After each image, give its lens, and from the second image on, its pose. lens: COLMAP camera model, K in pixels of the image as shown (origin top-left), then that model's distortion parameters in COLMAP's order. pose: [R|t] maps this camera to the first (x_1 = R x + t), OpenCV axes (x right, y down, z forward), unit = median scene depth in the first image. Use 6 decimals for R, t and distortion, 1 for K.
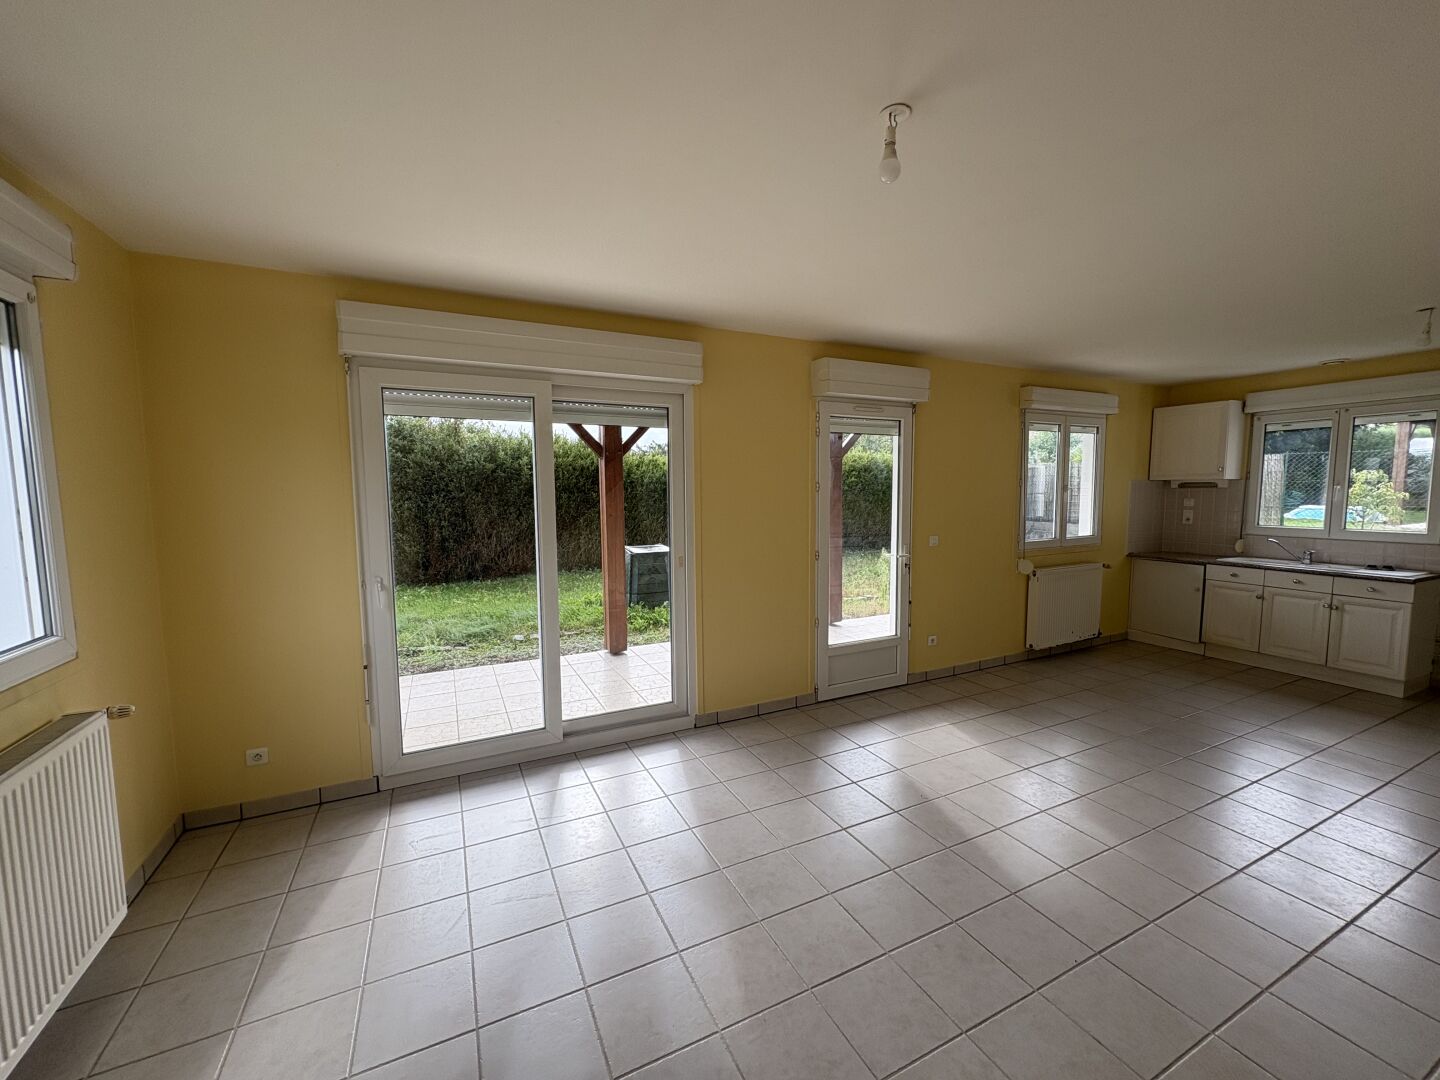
lens RADIAL K [[573.7, 0, 716.3], [0, 573.7, 539.7], [0, 0, 1]] dist [-0.000818, 0.000384]
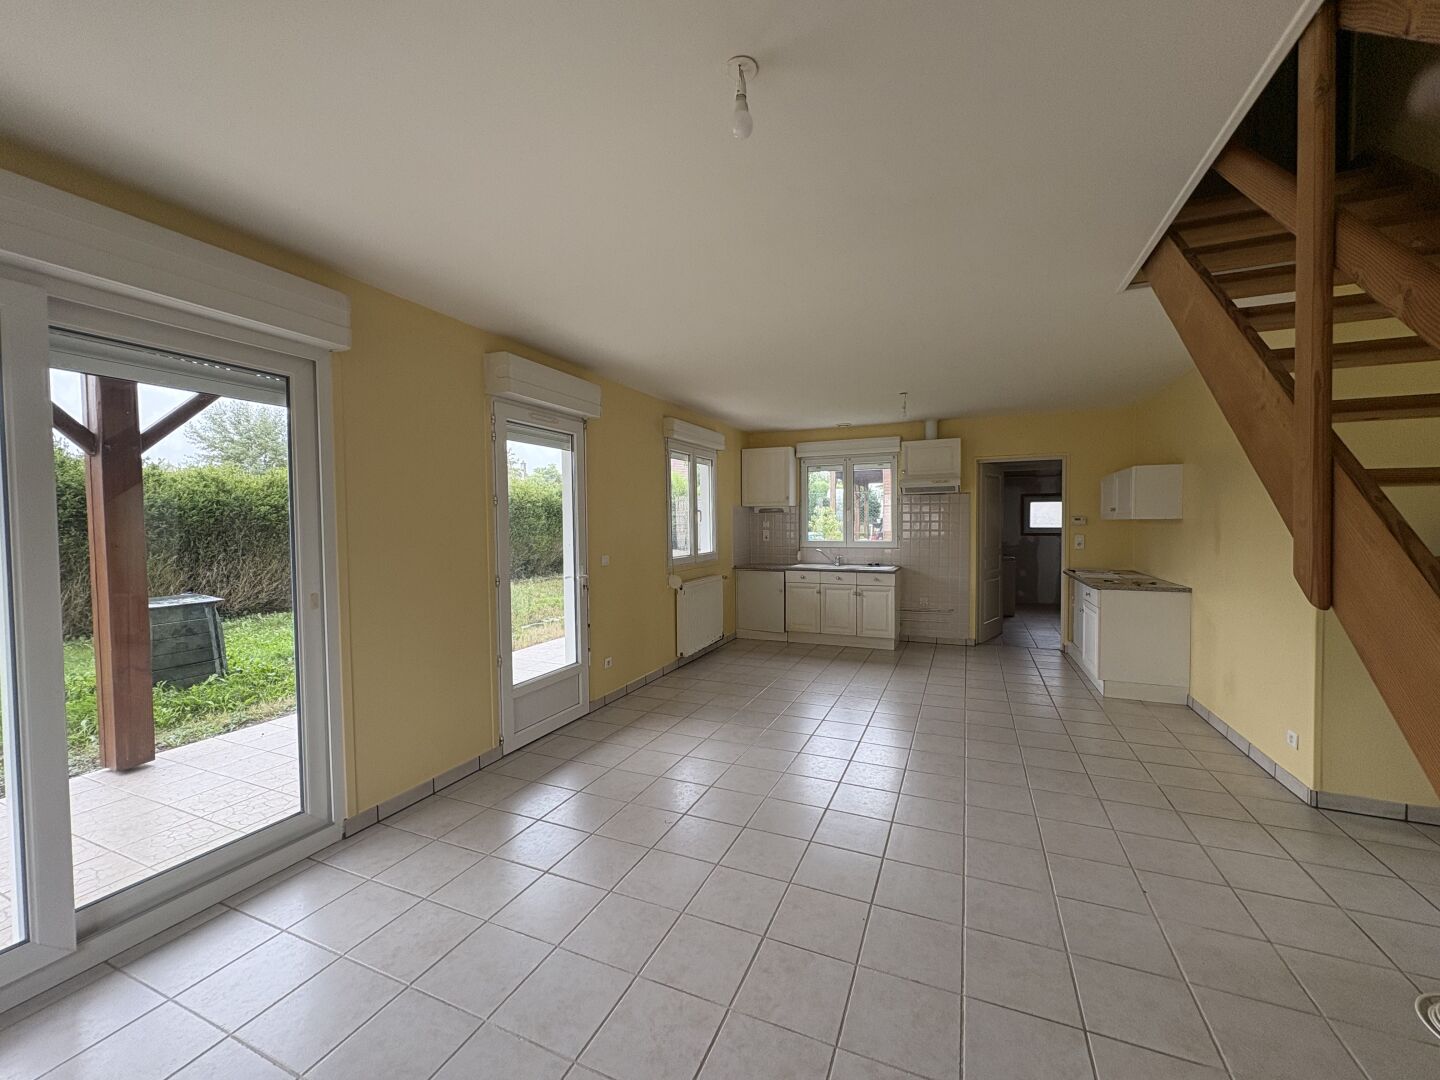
lens RADIAL K [[573.7, 0, 721.0], [0, 573.7, 540.4], [0, 0, 1]] dist [-0.000818, 0.000384]
pose [[0.758385, -0.021498, 0.651452, -0.111198], [0.060756, 0.997436, -0.037814, 0.017252], [-0.648969, 0.068258, 0.757747, 0.124137]]
